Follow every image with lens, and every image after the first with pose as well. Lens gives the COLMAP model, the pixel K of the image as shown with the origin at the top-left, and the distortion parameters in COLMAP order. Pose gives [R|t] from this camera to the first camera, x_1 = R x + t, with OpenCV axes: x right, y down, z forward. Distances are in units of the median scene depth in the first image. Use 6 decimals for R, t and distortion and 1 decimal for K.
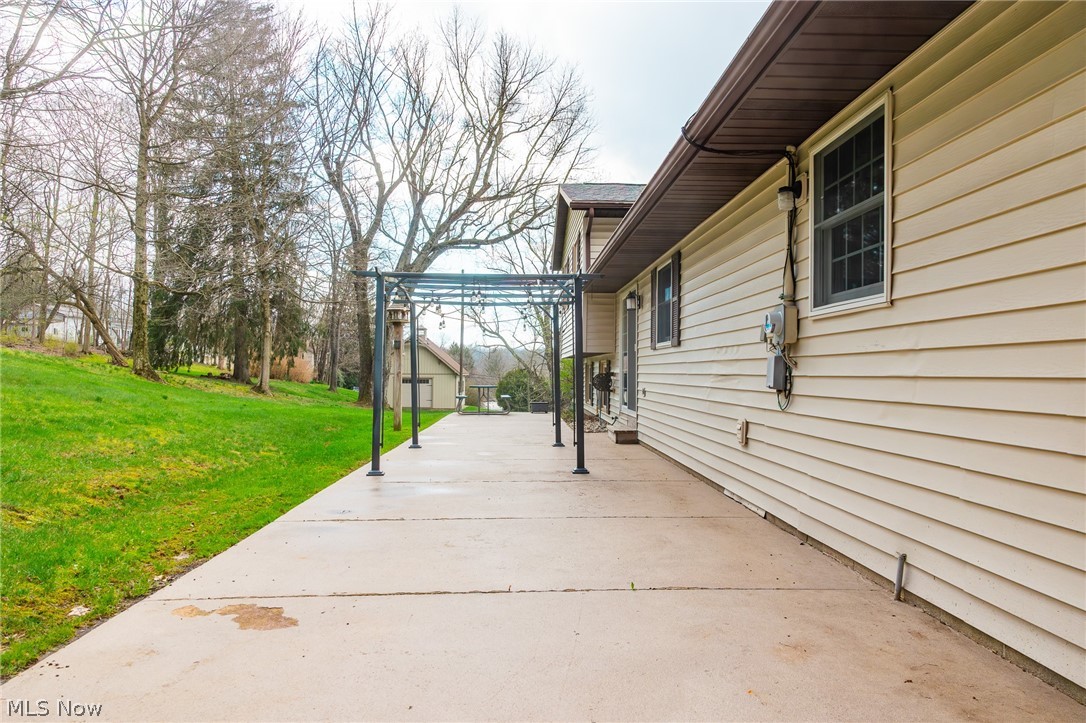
lens RADIAL K [[725.4, 0, 537.6], [0, 725.4, 363.1], [0, 0, 1]] dist [0.000156, -0.002229]
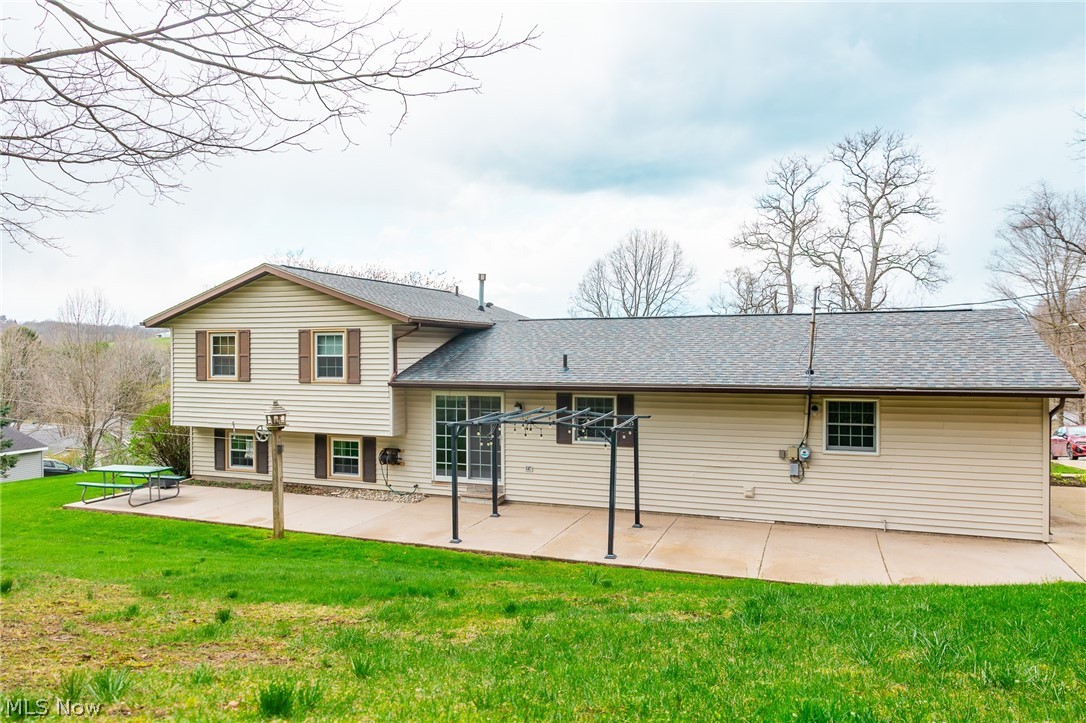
lens RADIAL K [[738.9, 0, 534.1], [0, 738.9, 359.1], [0, 0, 1]] dist [-0.001456, -0.000808]
pose [[0.392188, -0.016603, 0.919735, -0.300706], [-0.006607, 0.999760, 0.020865, -0.052457], [-0.919861, -0.014259, 0.391984, 0.092182]]
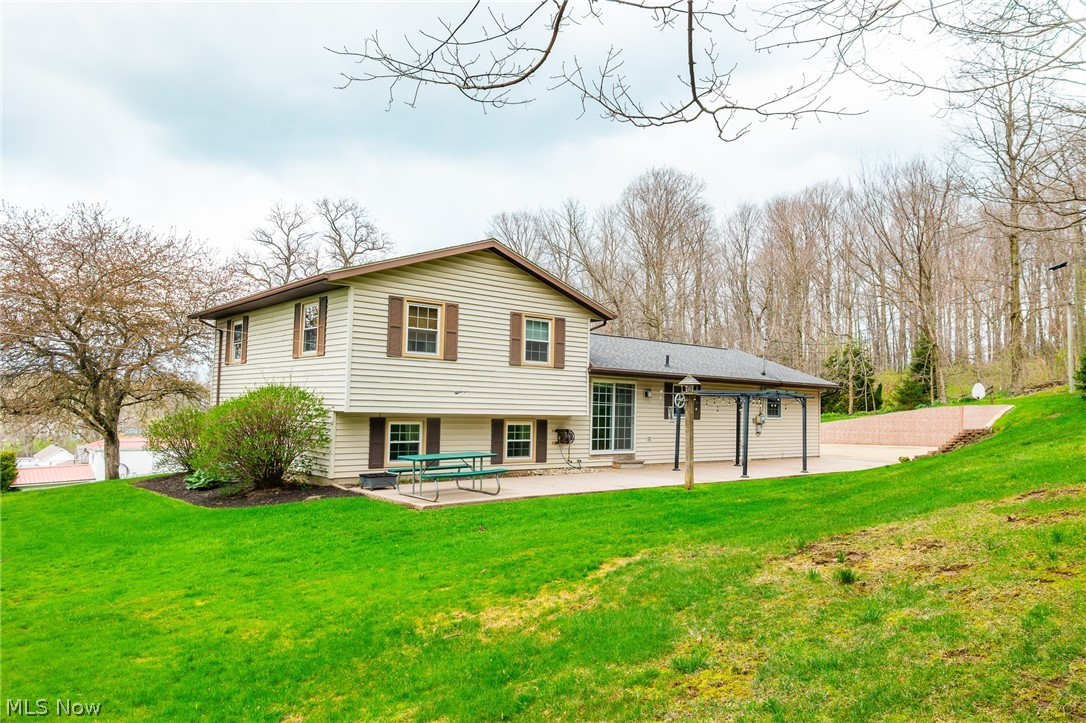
lens RADIAL K [[738.9, 0, 534.1], [0, 738.9, 359.1], [0, 0, 1]] dist [-0.001456, -0.000808]
pose [[-0.620503, 0.029472, 0.783650, -0.301110], [-0.037464, 0.997038, -0.067162, -0.007438], [-0.783309, -0.071033, -0.617561, 0.600776]]
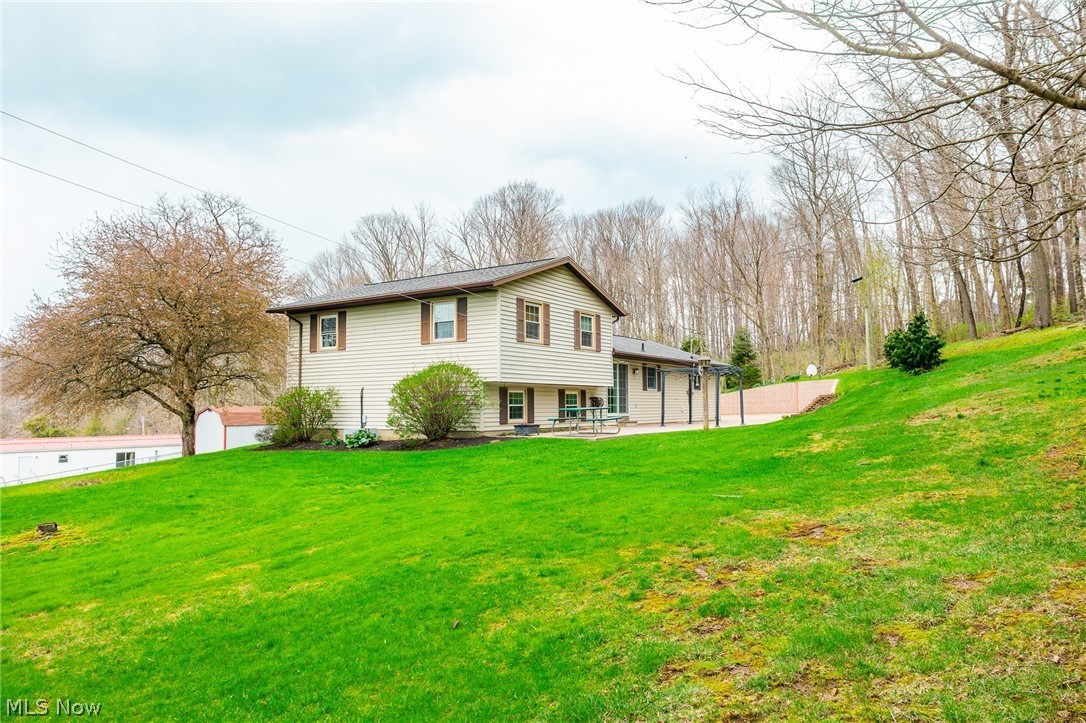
lens RADIAL K [[738.9, 0, 534.1], [0, 738.9, 359.1], [0, 0, 1]] dist [-0.001456, -0.000808]
pose [[-0.818384, 0.033836, 0.573675, -0.267986], [-0.008219, 0.997474, -0.070556, 0.015463], [-0.574613, -0.062457, -0.816039, 0.823960]]
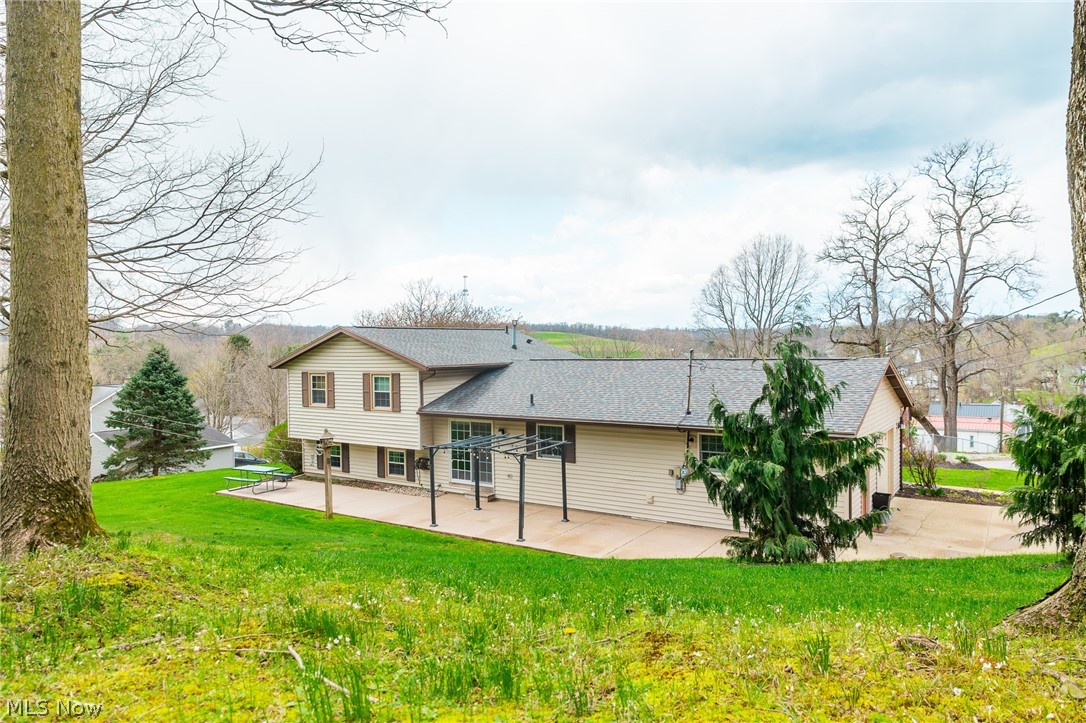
lens RADIAL K [[725.4, 0, 537.6], [0, 725.4, 363.1], [0, 0, 1]] dist [0.000156, -0.002229]
pose [[0.587993, -0.033117, 0.808188, -0.353038], [0.007602, 0.999344, 0.035419, -0.085327], [-0.808830, -0.014682, 0.587859, -0.068943]]
